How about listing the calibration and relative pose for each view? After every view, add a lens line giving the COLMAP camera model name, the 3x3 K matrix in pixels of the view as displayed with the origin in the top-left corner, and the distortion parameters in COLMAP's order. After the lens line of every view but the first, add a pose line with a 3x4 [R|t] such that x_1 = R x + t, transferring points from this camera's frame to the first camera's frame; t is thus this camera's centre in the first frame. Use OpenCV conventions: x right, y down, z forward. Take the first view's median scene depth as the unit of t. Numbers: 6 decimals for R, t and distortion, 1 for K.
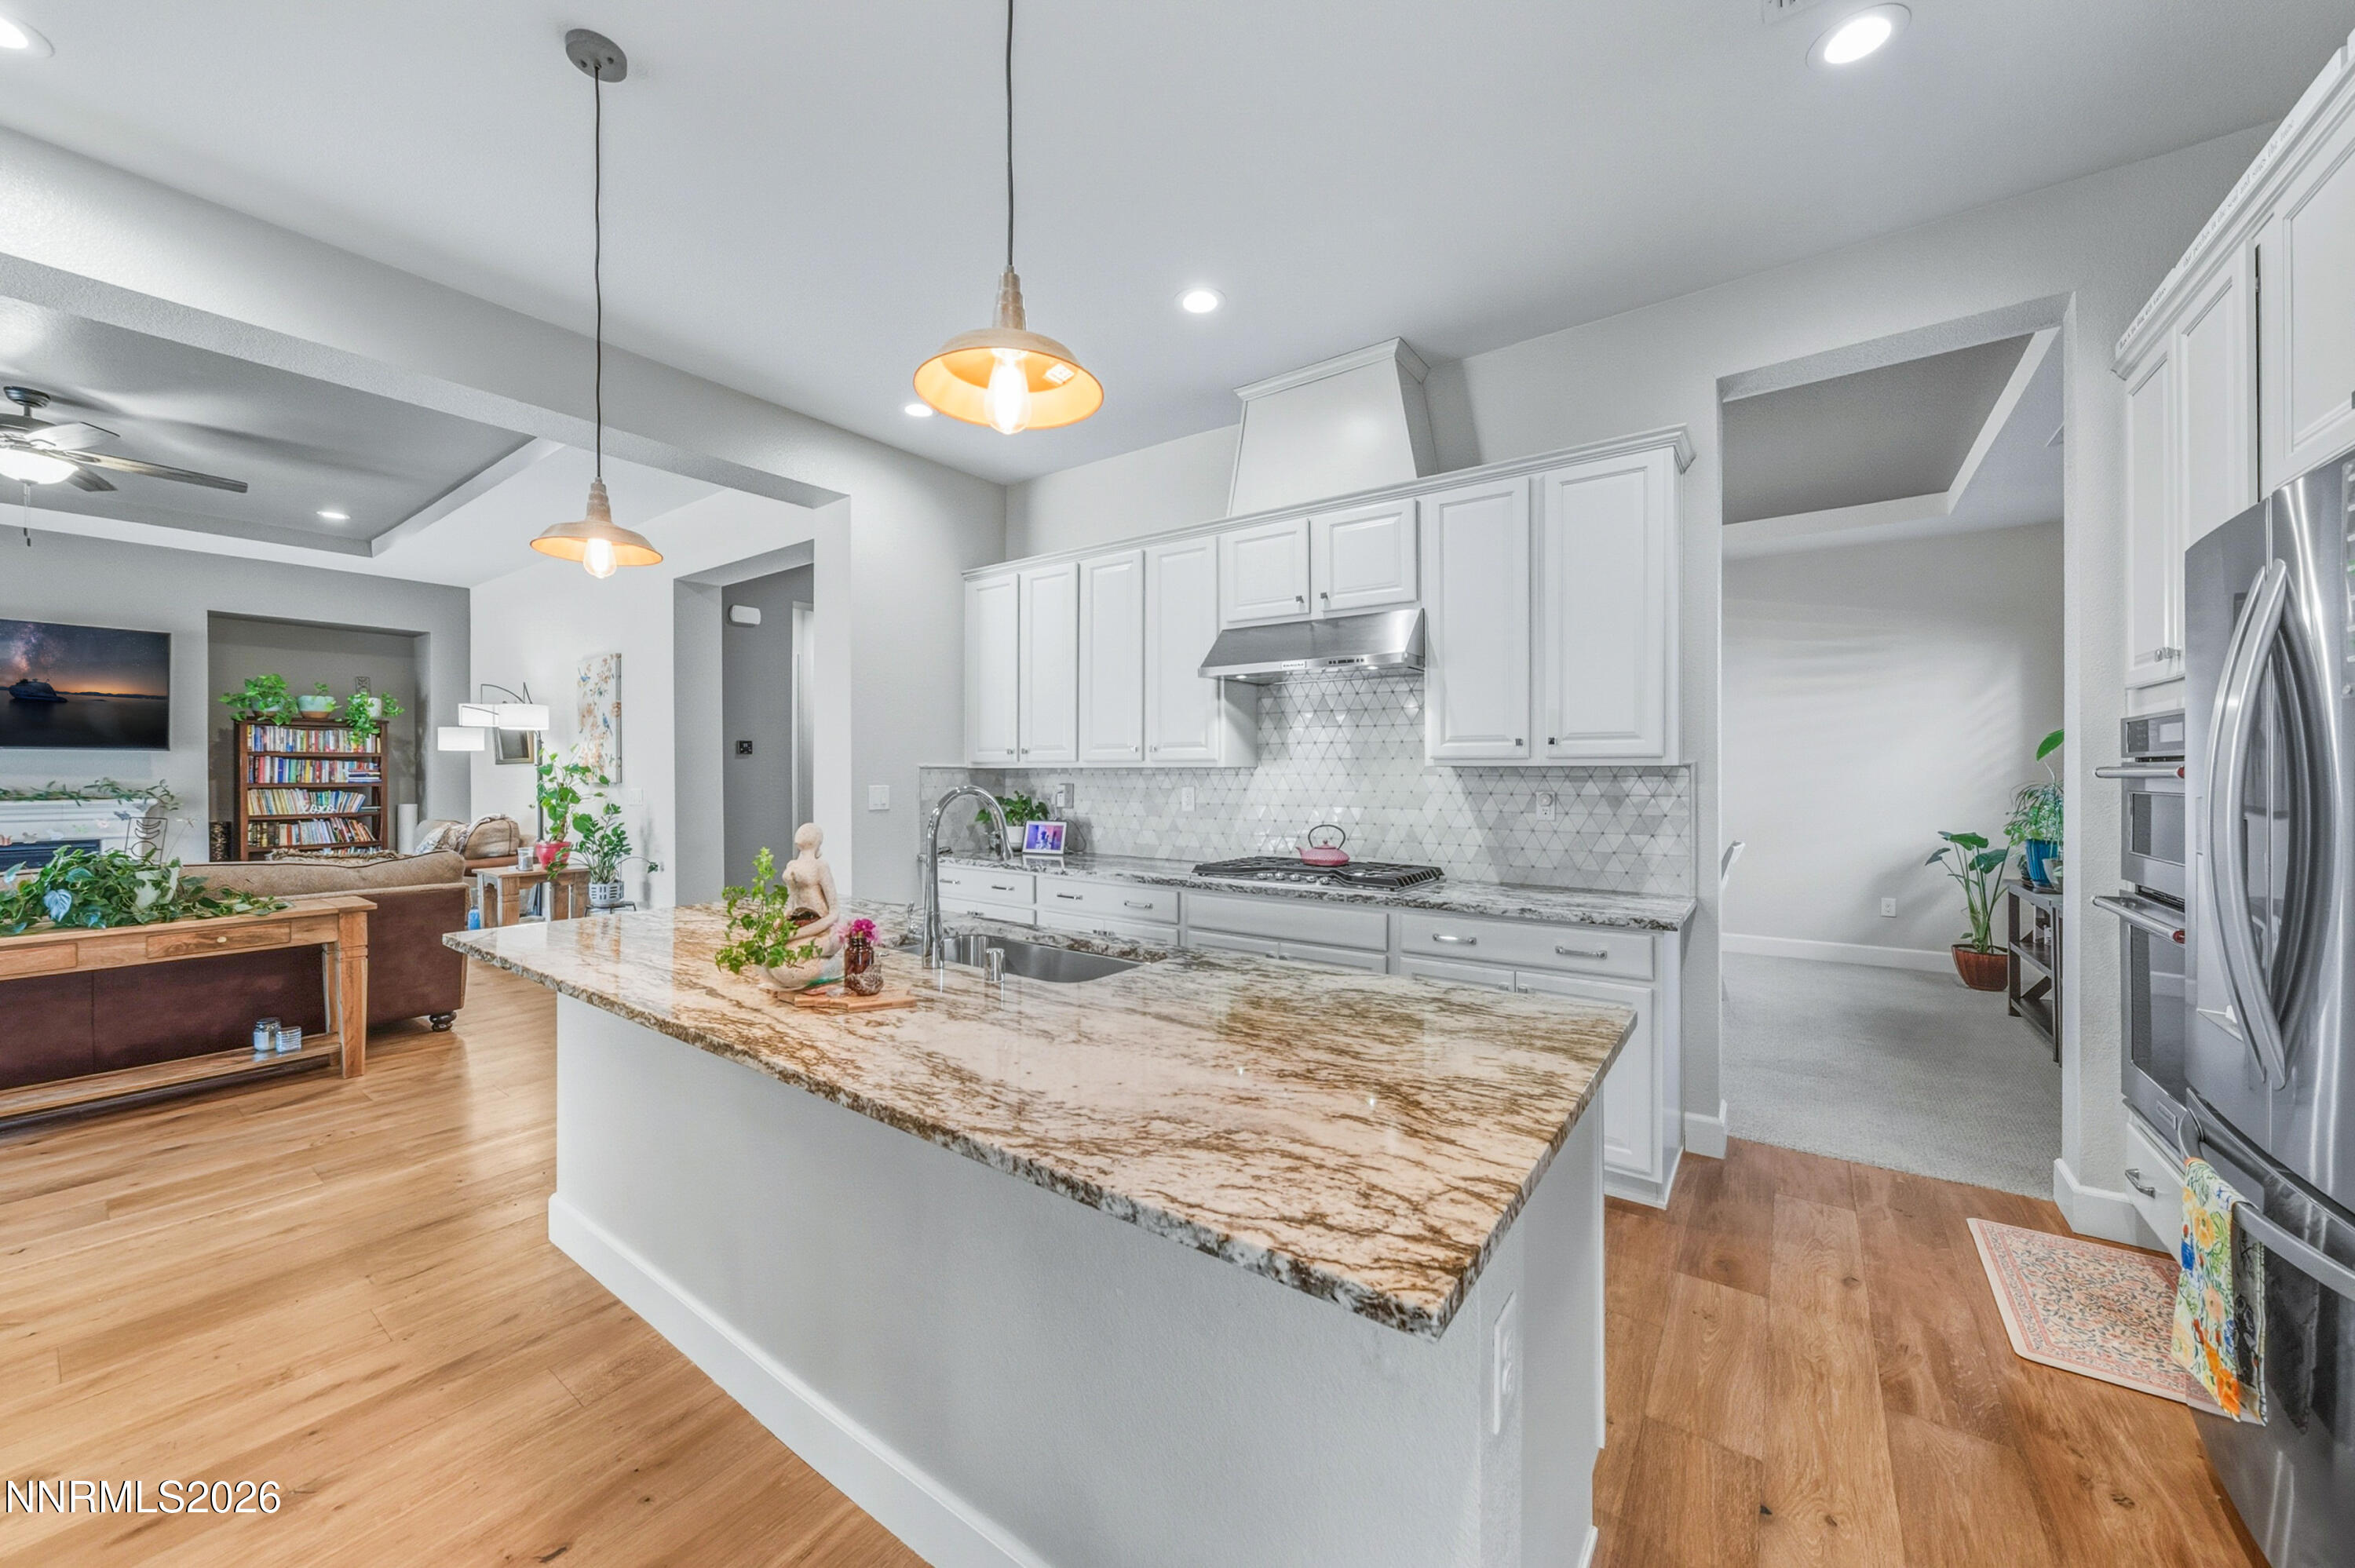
lens RADIAL K [[845.3, 0, 1172.0], [0, 845.3, 773.9], [0, 0, 1]] dist [-0.002165, 0.000538]
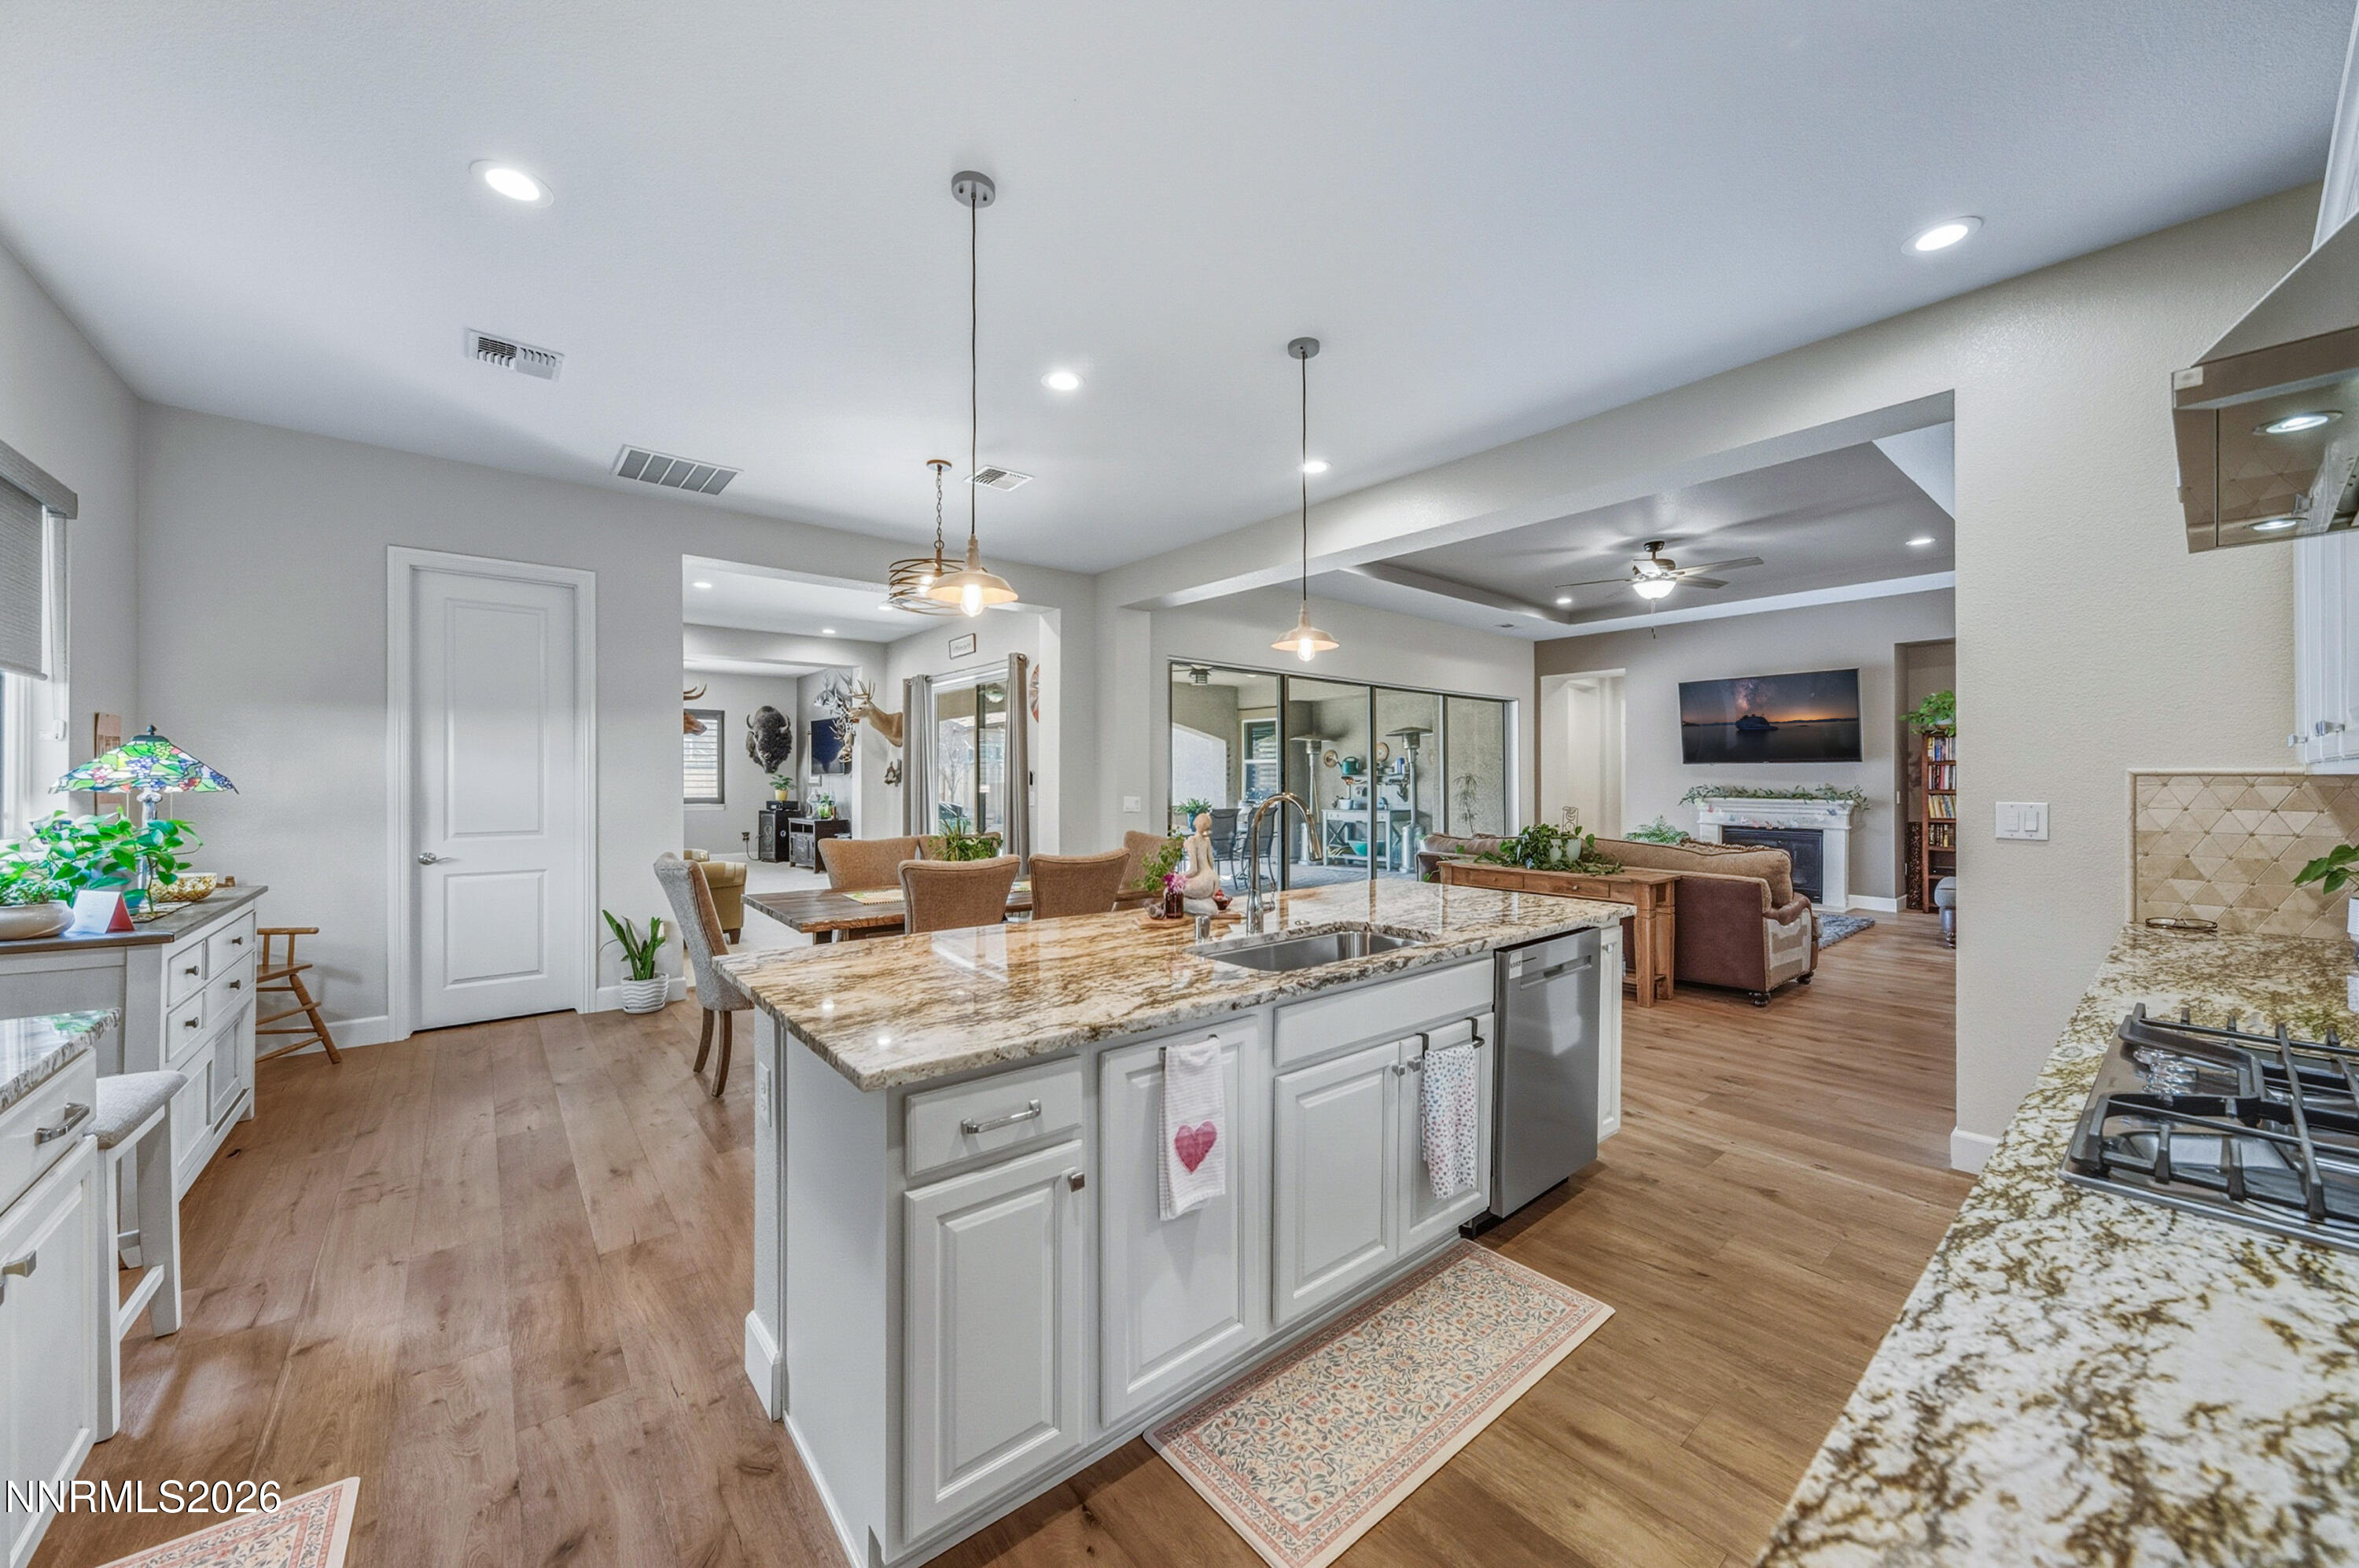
lens RADIAL K [[858.5, 0, 1178.0], [0, 858.5, 778.2], [0, 0, 1]] dist [-0.002066, 0.000164]
pose [[-0.247962, 0.000105, -0.968770, 0.458378], [-0.002314, 0.999997, 0.000701, -0.003583], [0.968767, 0.002415, -0.247961, 0.536284]]
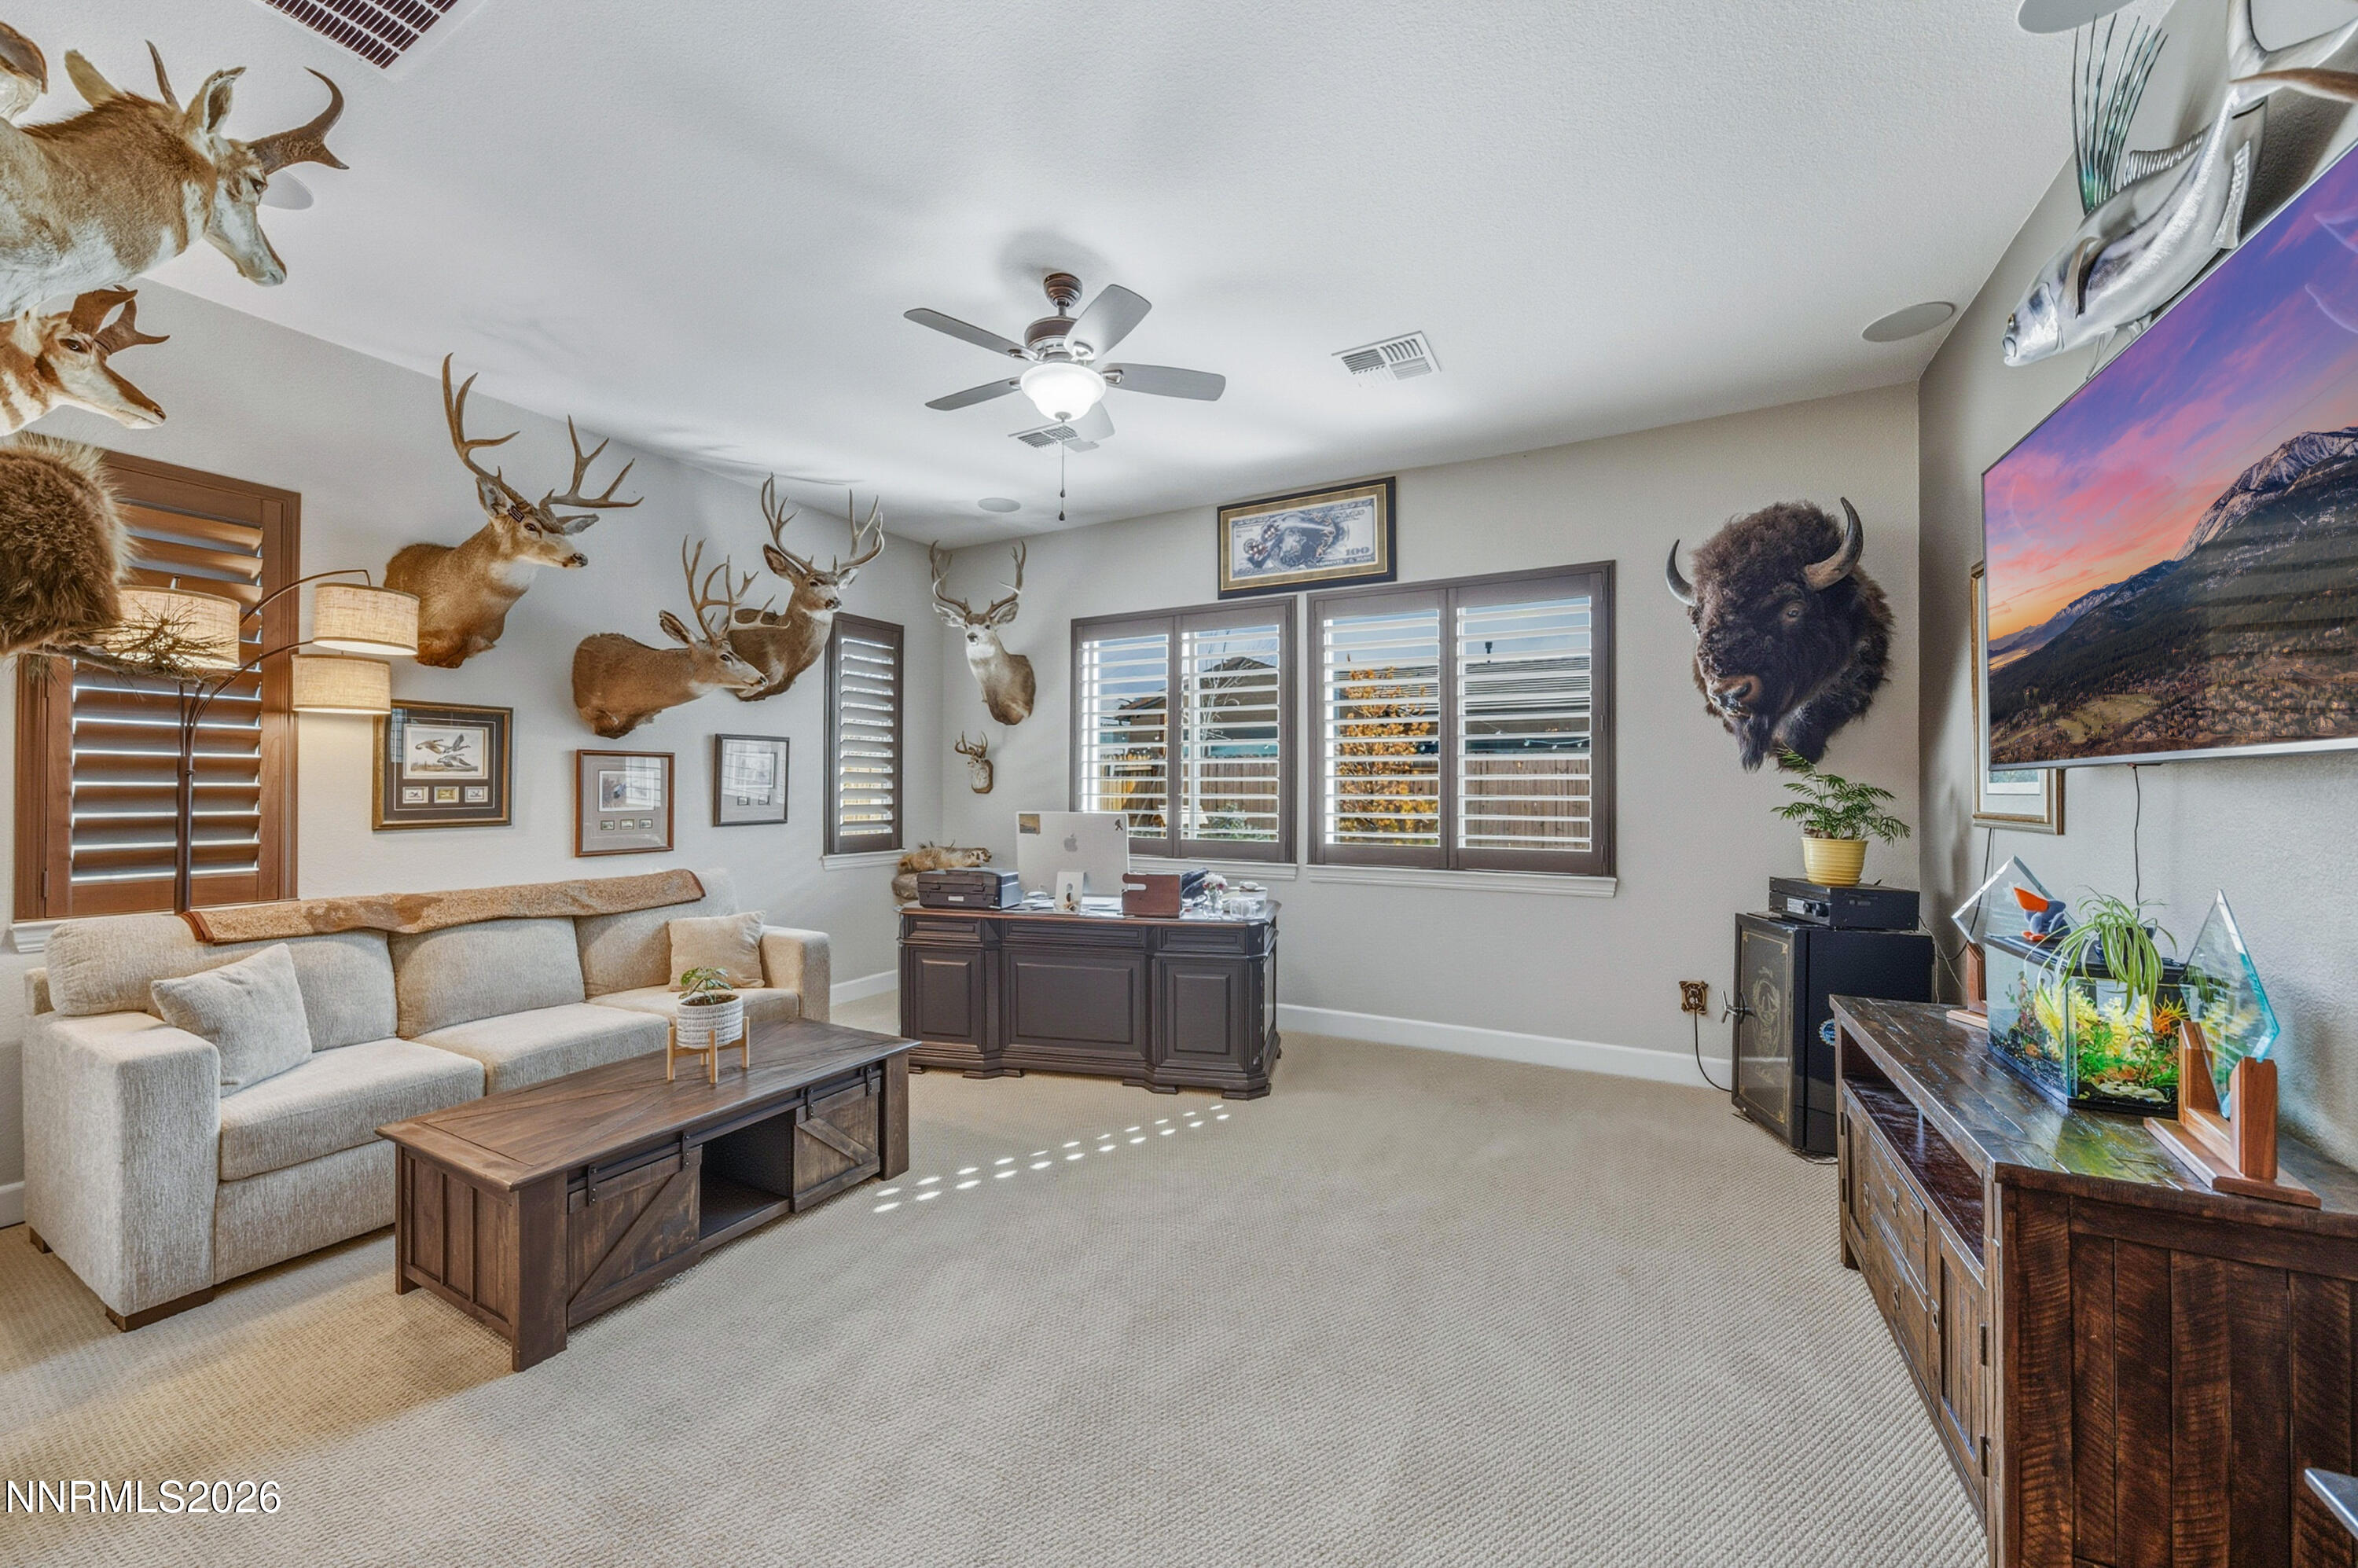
lens RADIAL K [[852.2, 0, 1179.0], [0, 852.2, 784.0], [0, 0, 1]] dist [0.001098, 0.000193]
pose [[-0.991872, -0.005304, -0.127133, -1.552580], [-0.004105, 0.999945, -0.009690, 0.007243], [0.127177, -0.009089, -0.991838, -0.973266]]
